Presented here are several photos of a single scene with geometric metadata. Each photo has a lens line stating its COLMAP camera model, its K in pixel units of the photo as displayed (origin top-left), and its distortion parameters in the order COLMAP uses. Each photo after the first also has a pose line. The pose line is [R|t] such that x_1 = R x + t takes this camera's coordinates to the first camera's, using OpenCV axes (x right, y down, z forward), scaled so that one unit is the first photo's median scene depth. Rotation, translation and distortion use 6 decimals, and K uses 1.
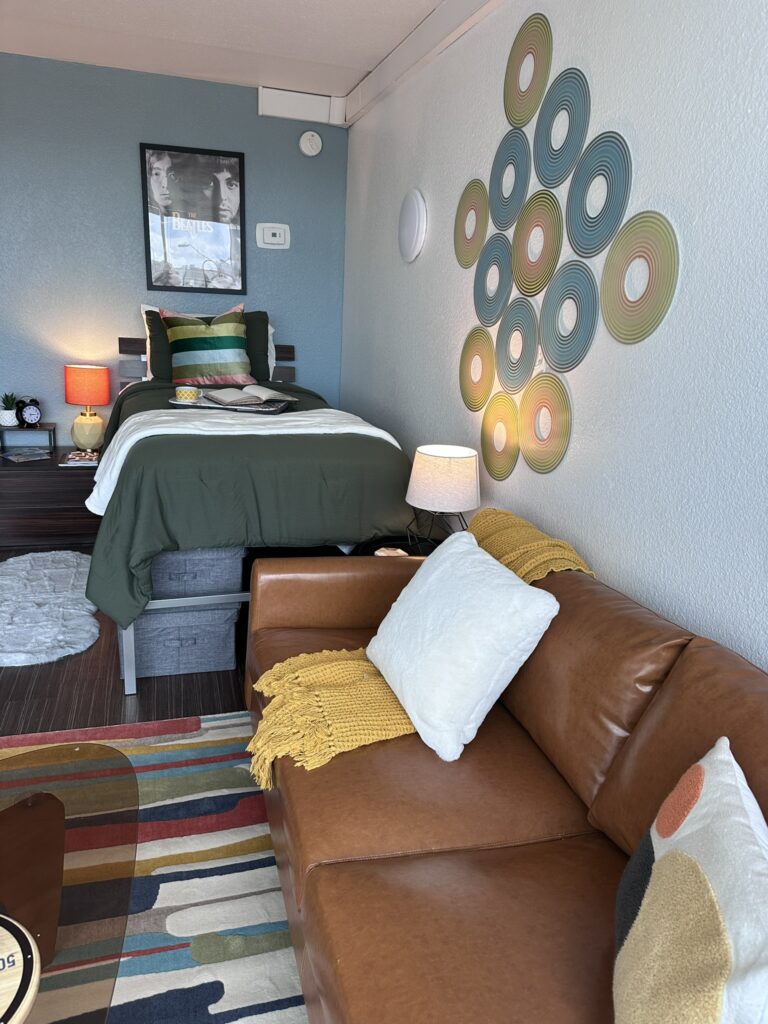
lens RADIAL K [[720.8, 0, 379.2], [0, 720.8, 512.4], [0, 0, 1]] dist [0.044411, -0.050894]
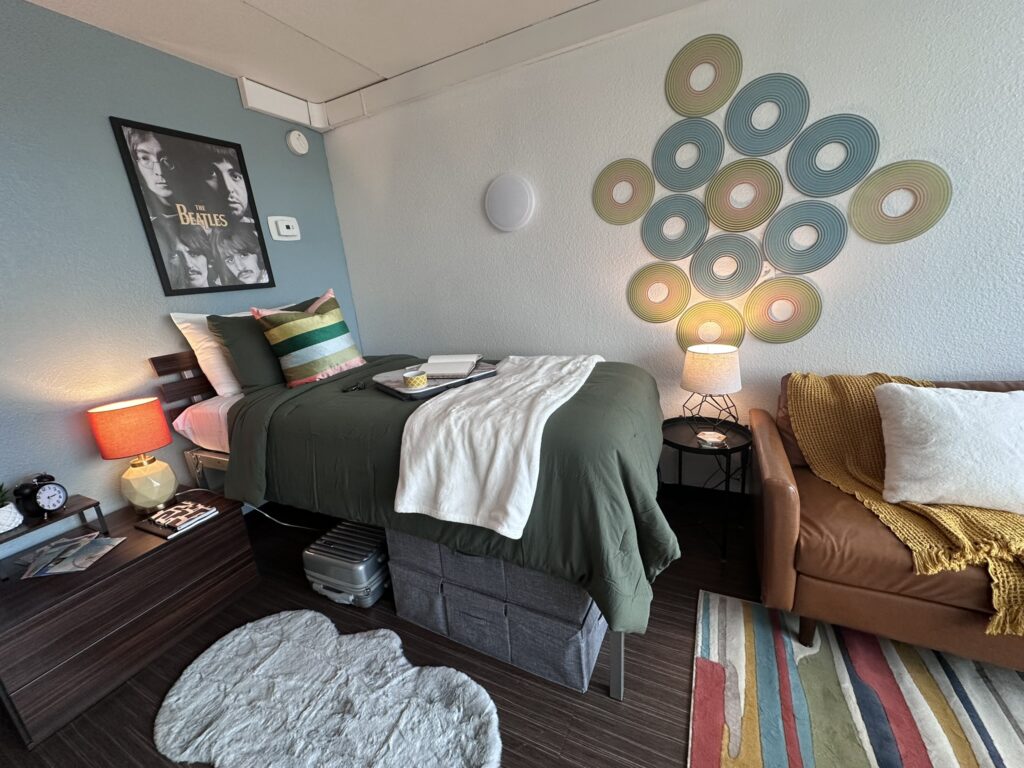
lens RADIAL K [[409.8, 0, 509.6], [0, 409.8, 384.3], [0, 0, 1]] dist [-0.001344, 0.000244]
pose [[0.663960, -0.299532, 0.685155, -0.425908], [0.324766, 0.940849, 0.096594, -0.132191], [-0.673560, 0.158381, 0.721964, 0.423004]]
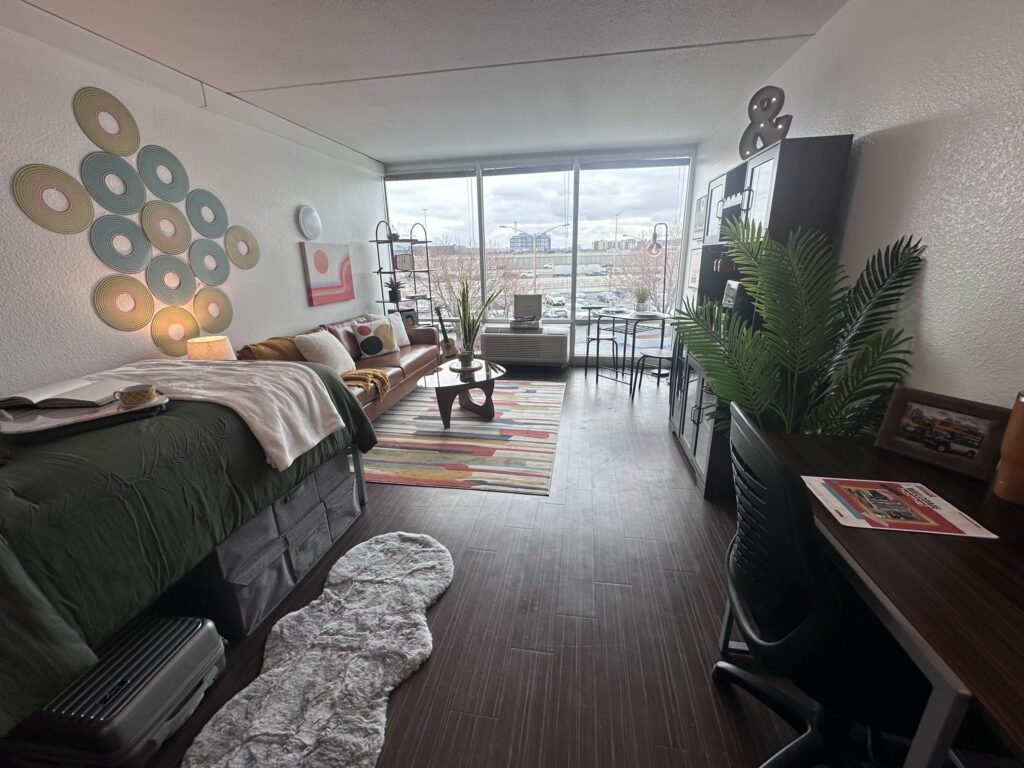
lens RADIAL K [[409.8, 0, 508.6], [0, 409.8, 383.0], [0, 0, 1]] dist [-0.001344, 0.000244]
pose [[-0.896162, -0.162967, 0.412718, -0.624681], [0.101965, 0.829593, 0.548979, -0.291556], [-0.431853, 0.534057, -0.726833, 0.888903]]
